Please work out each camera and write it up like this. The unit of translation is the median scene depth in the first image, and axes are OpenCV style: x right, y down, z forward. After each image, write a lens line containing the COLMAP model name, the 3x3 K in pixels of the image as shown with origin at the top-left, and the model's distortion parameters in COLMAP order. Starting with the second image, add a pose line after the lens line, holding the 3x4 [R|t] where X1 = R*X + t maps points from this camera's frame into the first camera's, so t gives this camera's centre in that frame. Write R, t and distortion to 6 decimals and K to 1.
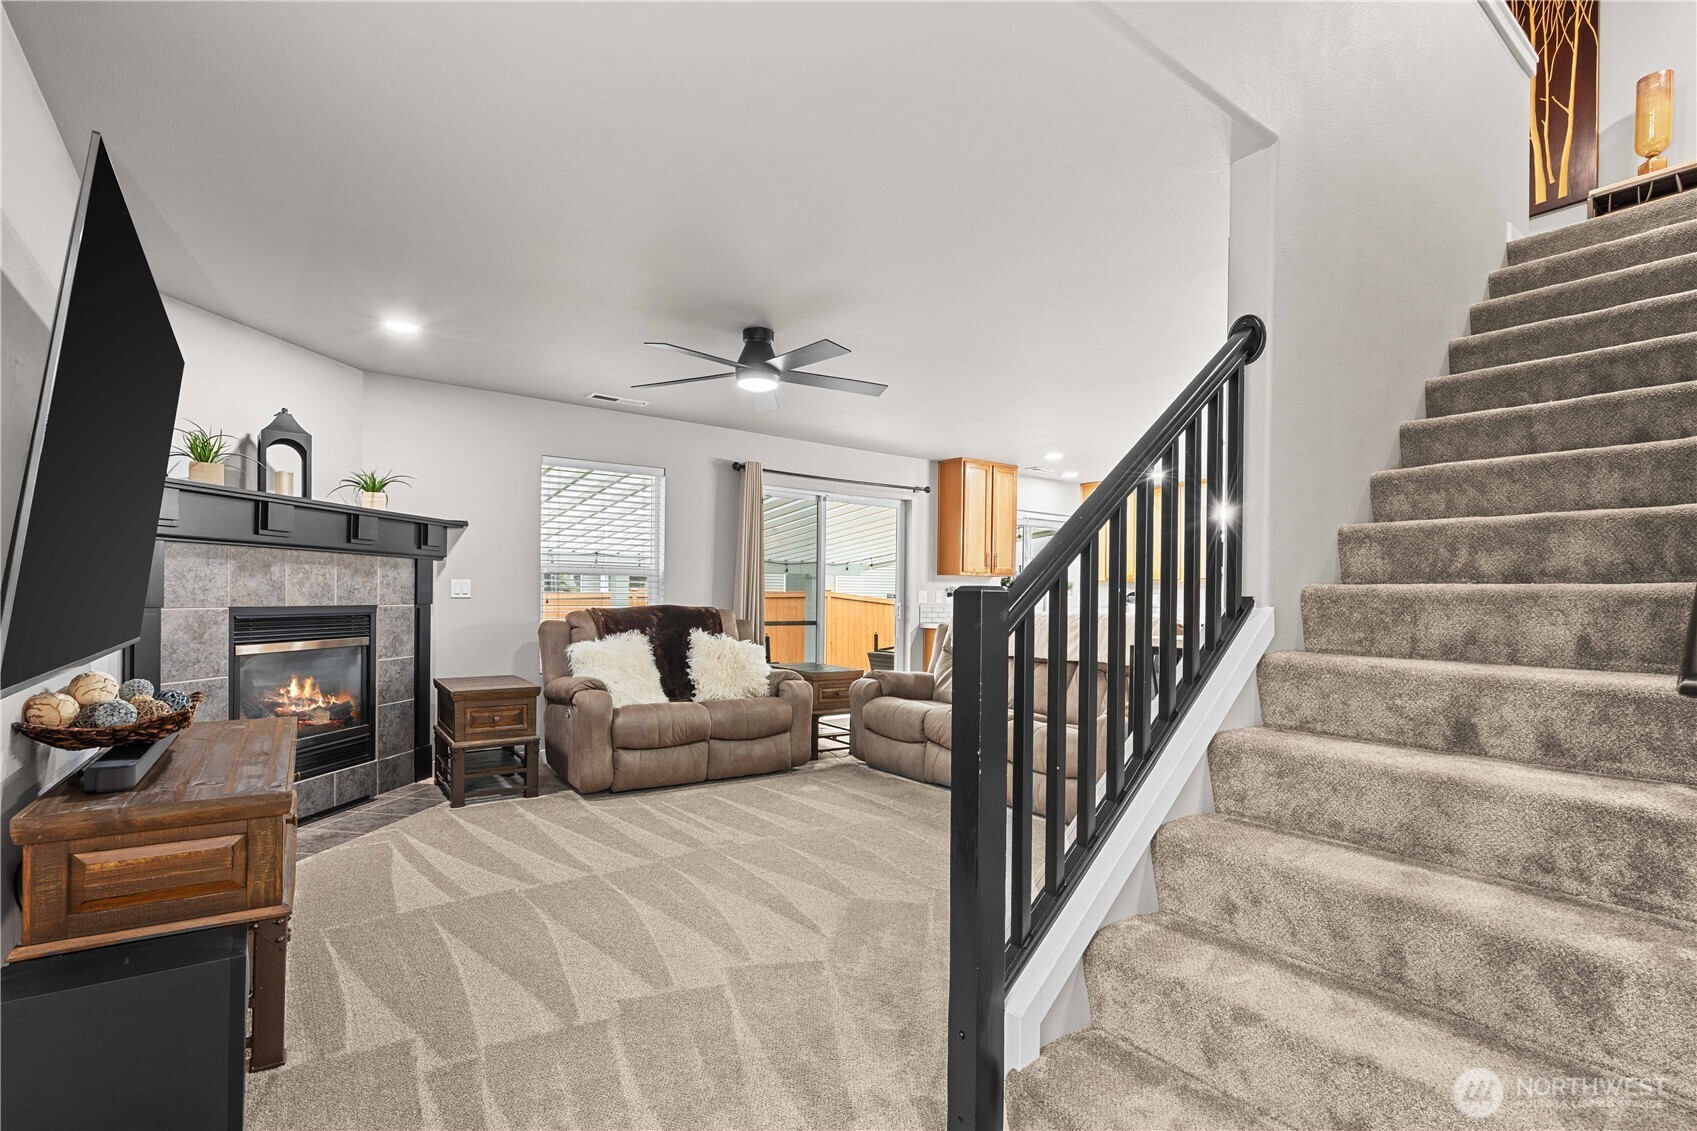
lens RADIAL K [[785.5, 0, 836.4], [0, 785.5, 595.6], [0, 0, 1]] dist [0.002361, 0.000624]
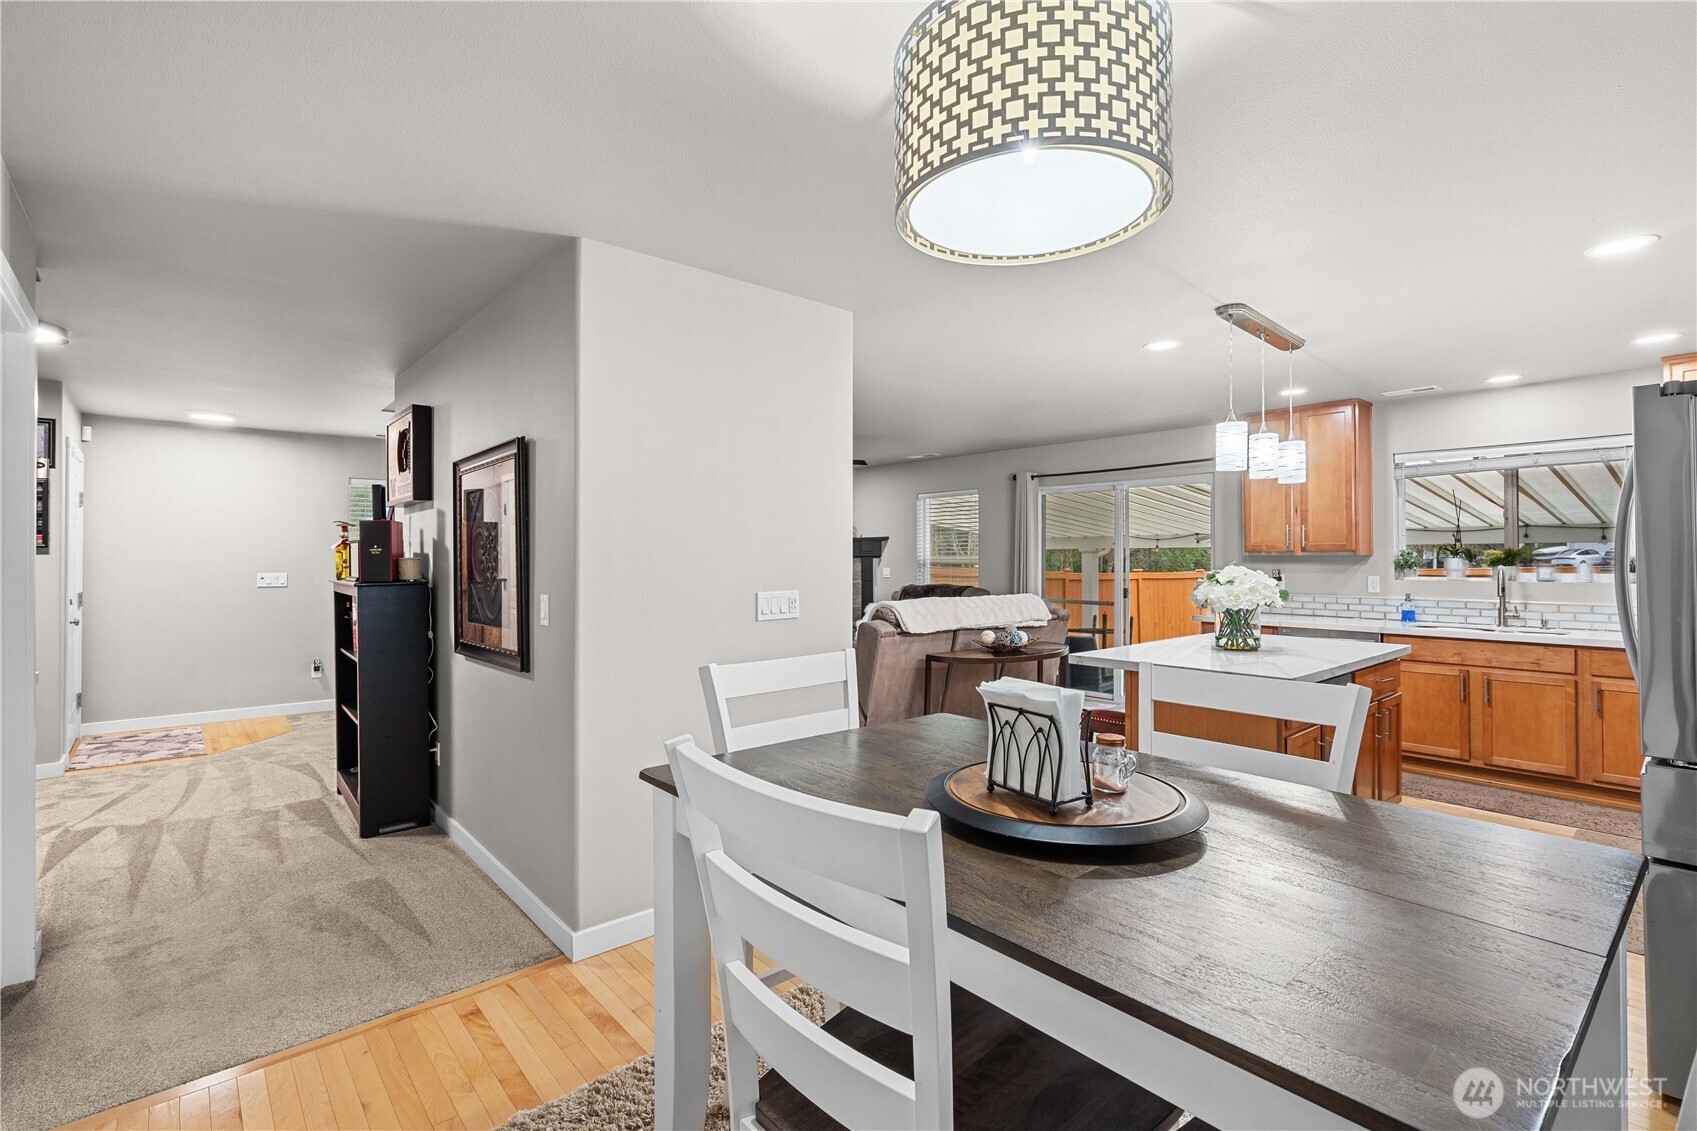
lens RADIAL K [[769.1, 0, 843.1], [0, 769.1, 549.2], [0, 0, 1]] dist [0.000870, 0.000599]
pose [[0.085455, -0.024056, -0.996052, 1.611209], [0.002714, 0.999710, -0.023912, -0.025663], [0.996338, -0.000660, 0.085496, 0.882072]]
